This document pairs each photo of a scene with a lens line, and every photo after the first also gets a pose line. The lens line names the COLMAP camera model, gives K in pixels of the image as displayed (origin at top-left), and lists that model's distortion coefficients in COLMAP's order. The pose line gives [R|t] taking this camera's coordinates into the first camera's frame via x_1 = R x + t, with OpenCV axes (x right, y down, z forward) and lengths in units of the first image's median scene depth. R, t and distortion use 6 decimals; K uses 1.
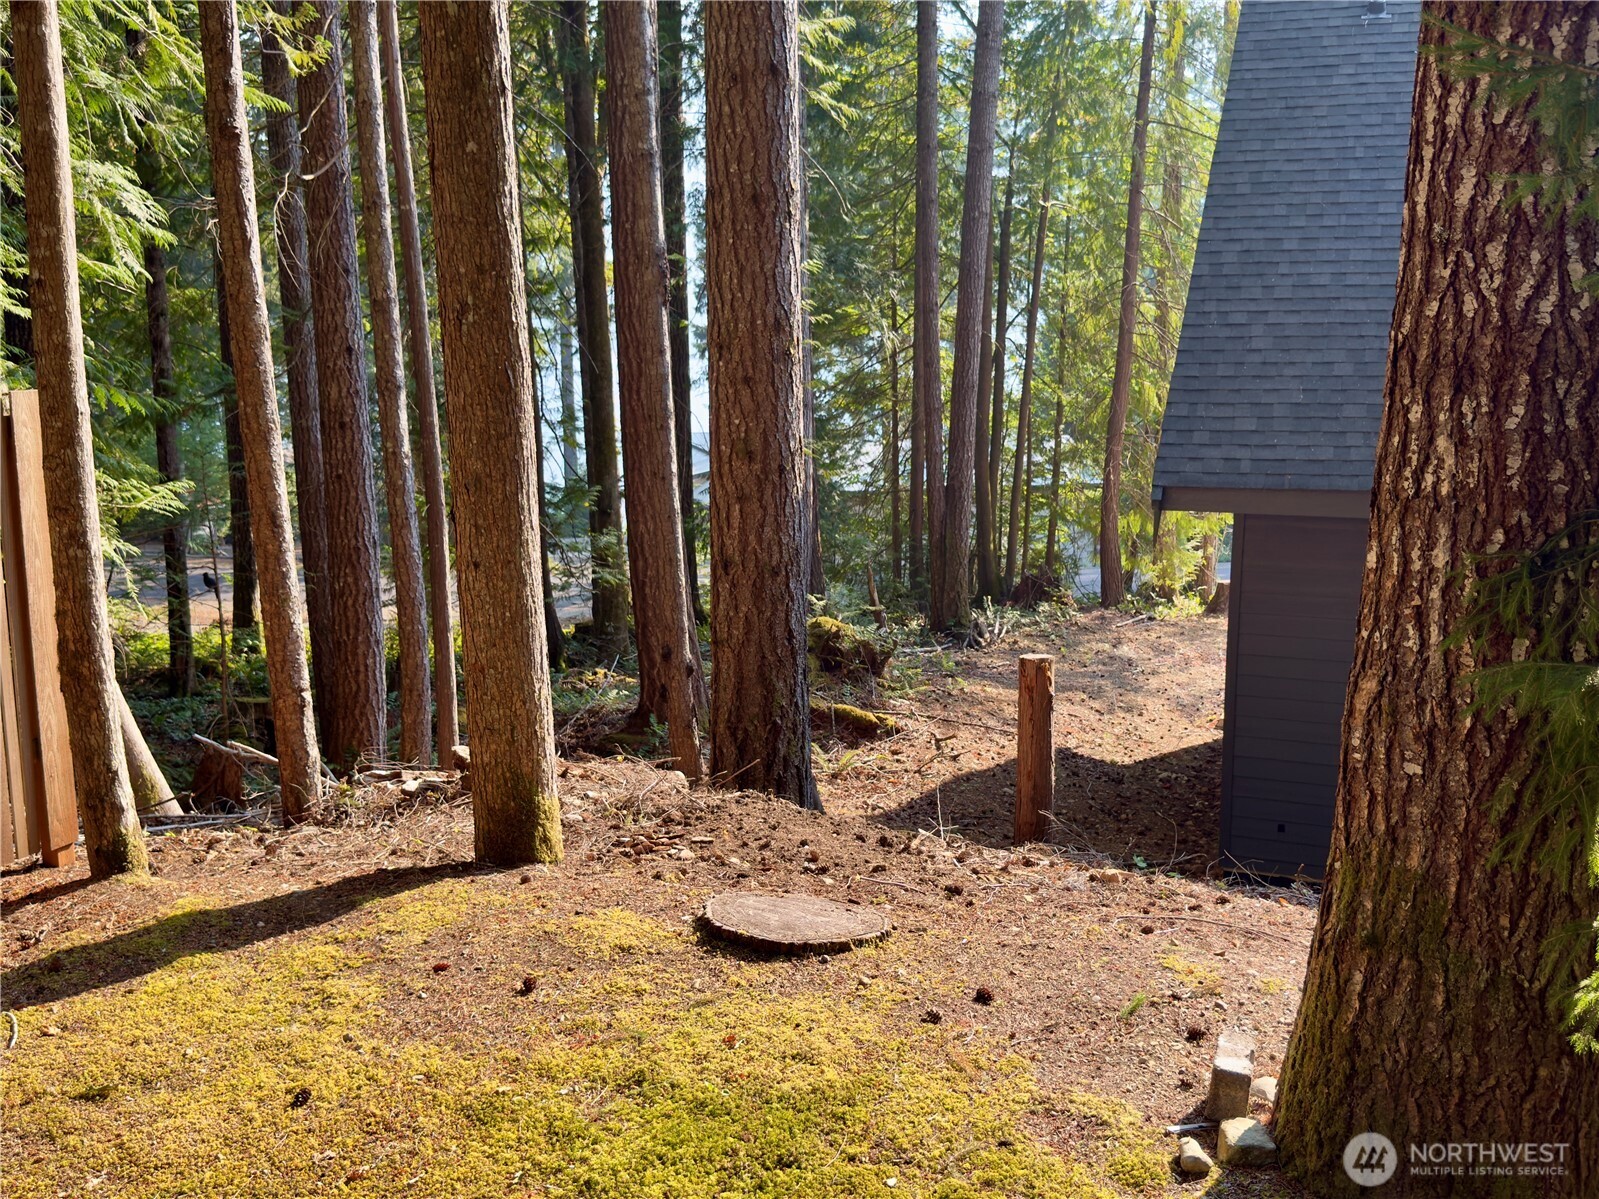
lens RADIAL K [[1482.6, 0, 799.5], [0, 1482.6, 599.5], [0, 0, 1]] dist [0.181764, -0.382505]
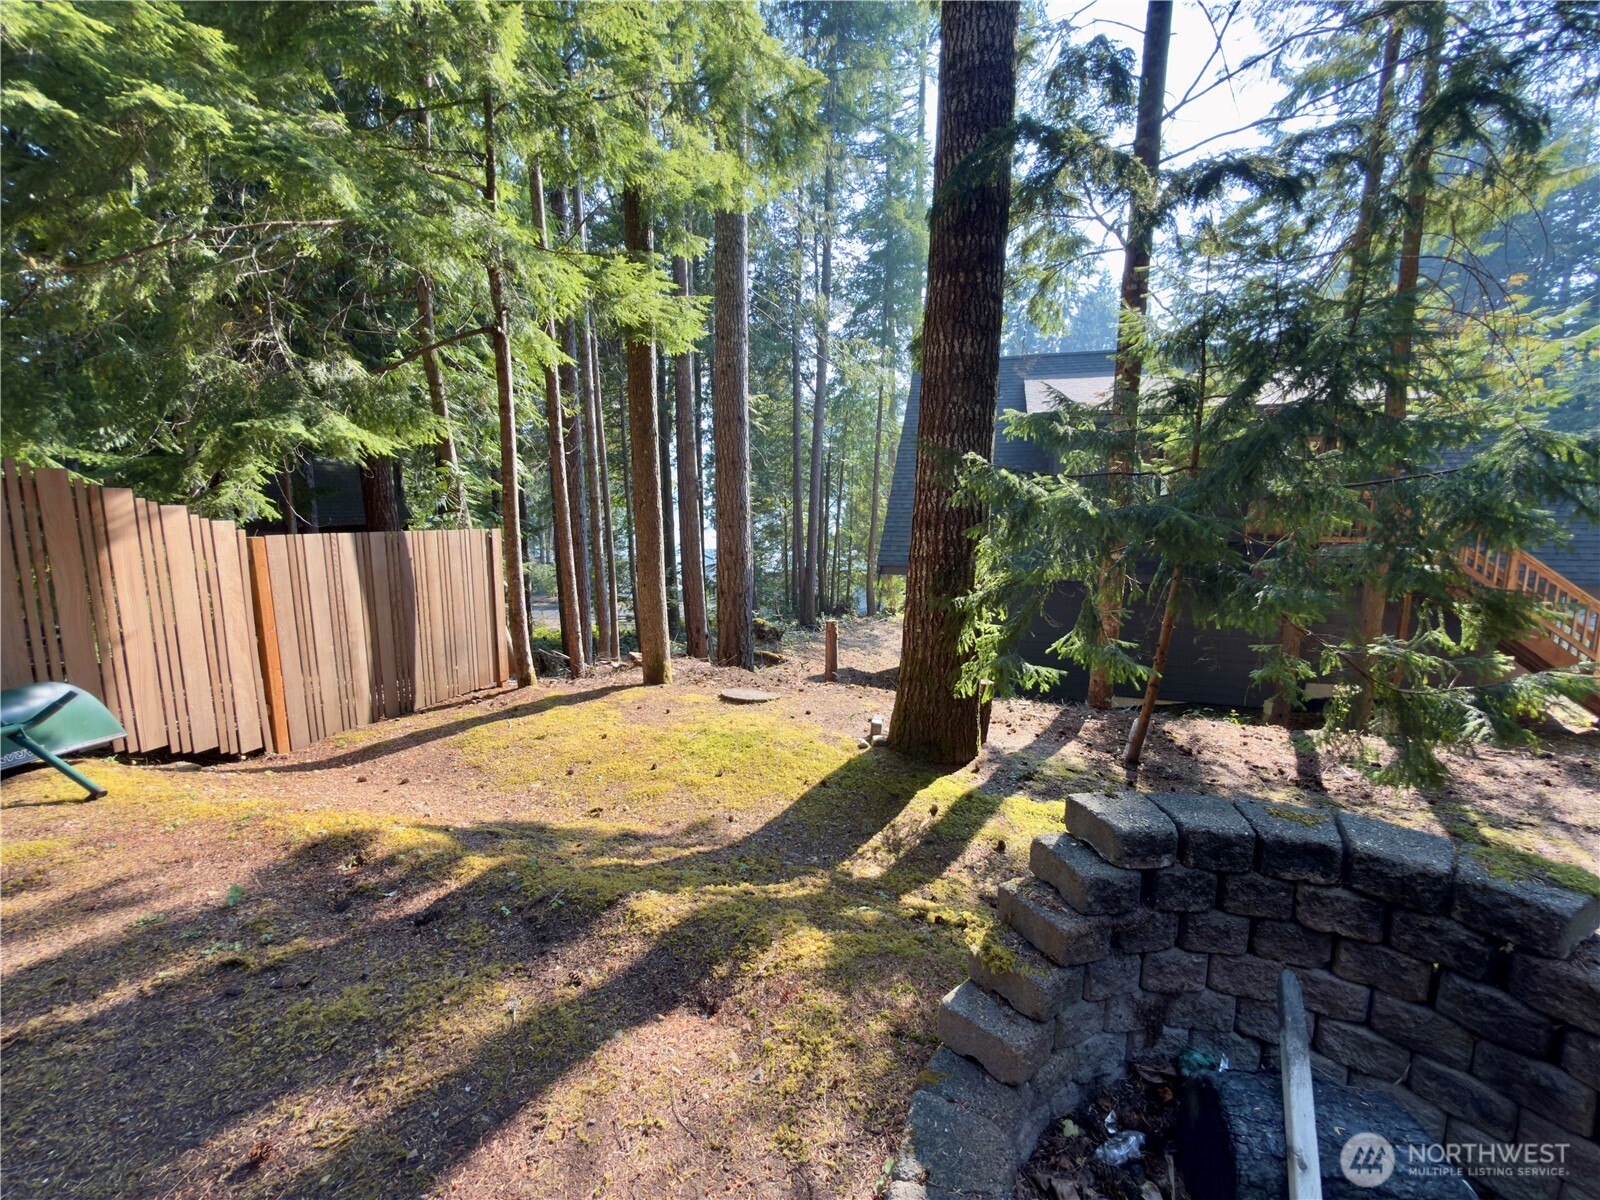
lens RADIAL K [[639.2, 0, 800.2], [0, 639.2, 598.5], [0, 0, 1]] dist [0.000324, 0.000519]
pose [[0.996544, -0.004347, 0.082956, -0.002832], [0.007367, 0.999320, -0.036142, 0.019080], [-0.082743, 0.036628, 0.995898, -0.115885]]
